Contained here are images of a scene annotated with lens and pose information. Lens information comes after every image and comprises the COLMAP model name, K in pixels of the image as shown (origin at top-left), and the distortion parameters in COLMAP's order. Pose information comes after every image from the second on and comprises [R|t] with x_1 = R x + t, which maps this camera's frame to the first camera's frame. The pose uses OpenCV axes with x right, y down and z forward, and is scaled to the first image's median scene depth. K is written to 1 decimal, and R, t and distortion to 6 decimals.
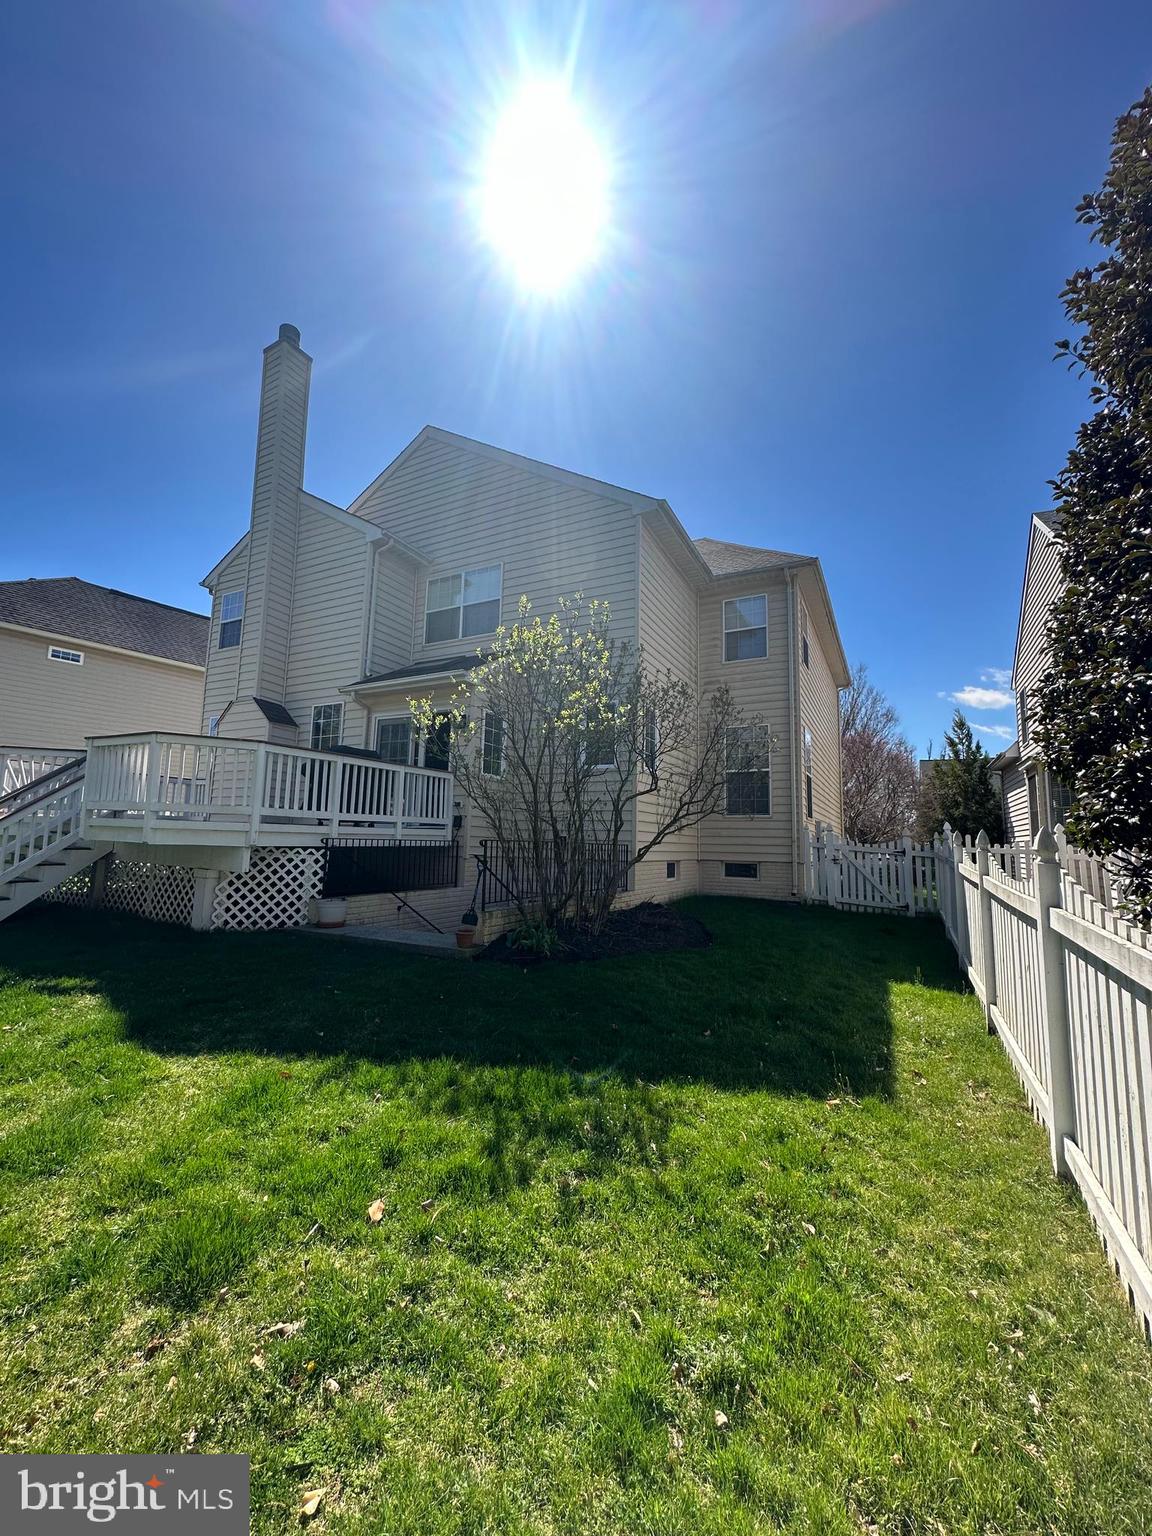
lens RADIAL K [[616.1, 0, 576.2], [0, 616.1, 766.7], [0, 0, 1]] dist [-0.000525, -0.000410]
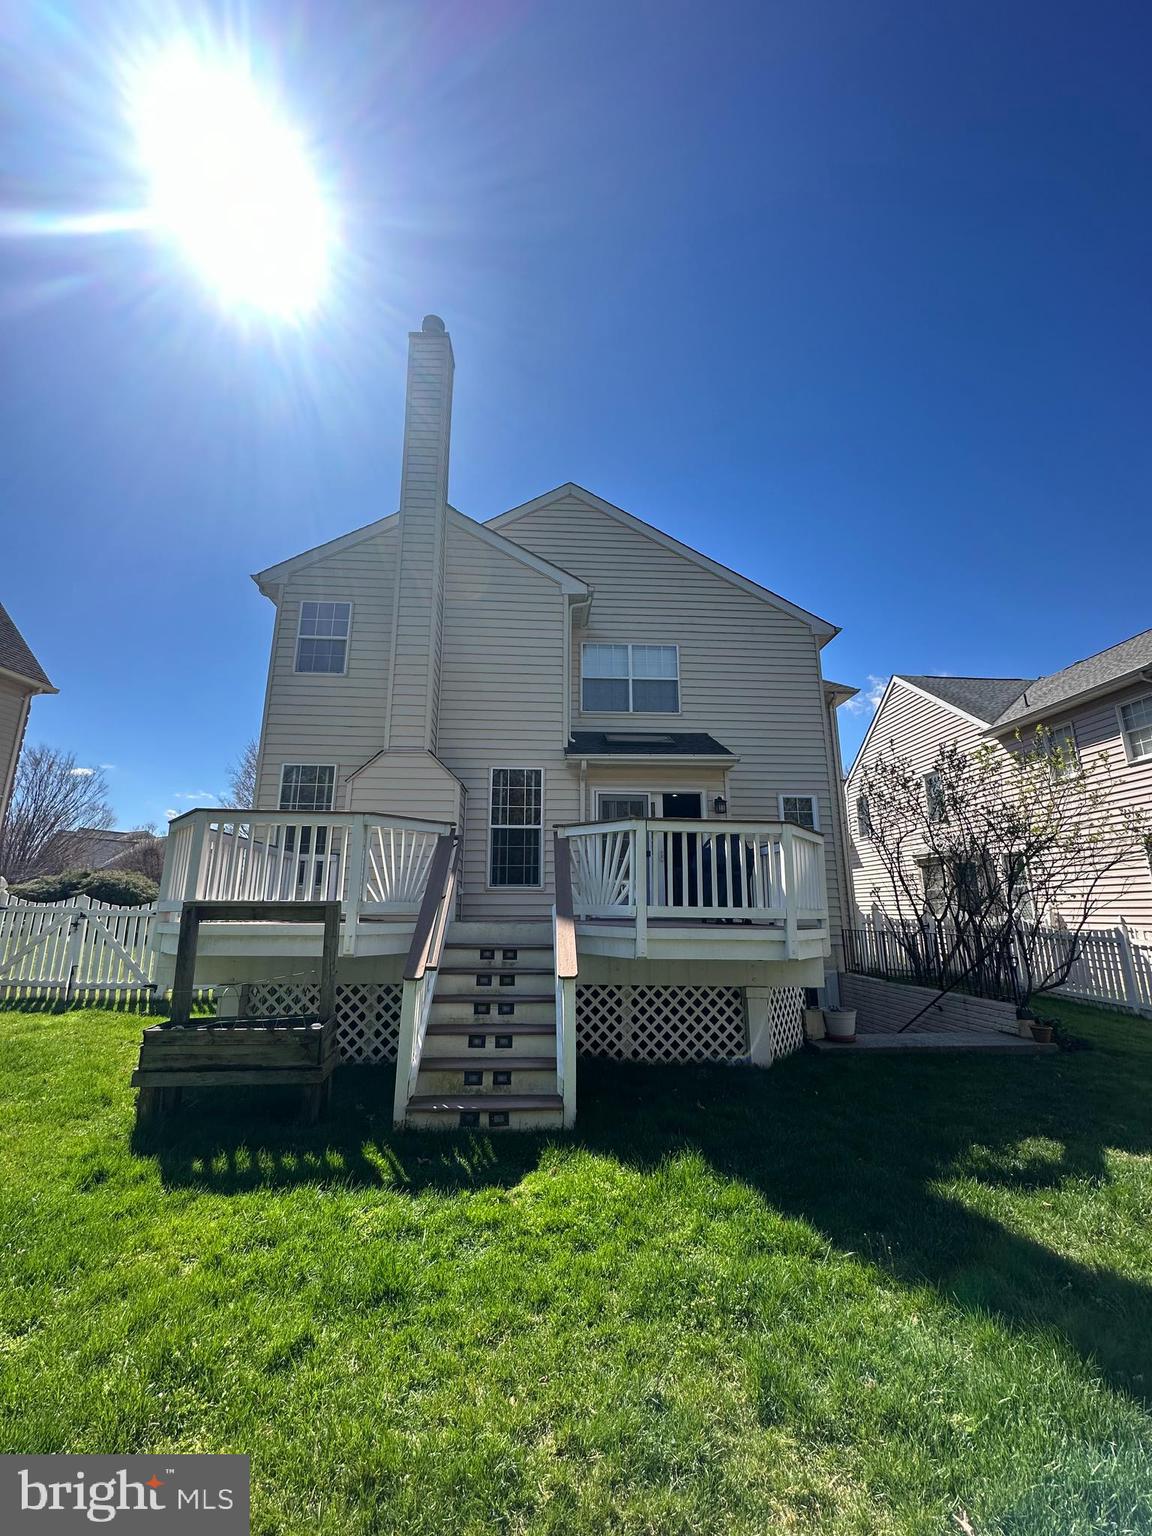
lens RADIAL K [[616.1, 0, 576.2], [0, 616.1, 766.7], [0, 0, 1]] dist [-0.000525, -0.000410]
pose [[0.866627, 0.105040, 0.487775, -0.919987], [-0.054486, 0.991666, -0.116747, -0.012854], [-0.495973, 0.074599, 0.865127, 0.289493]]
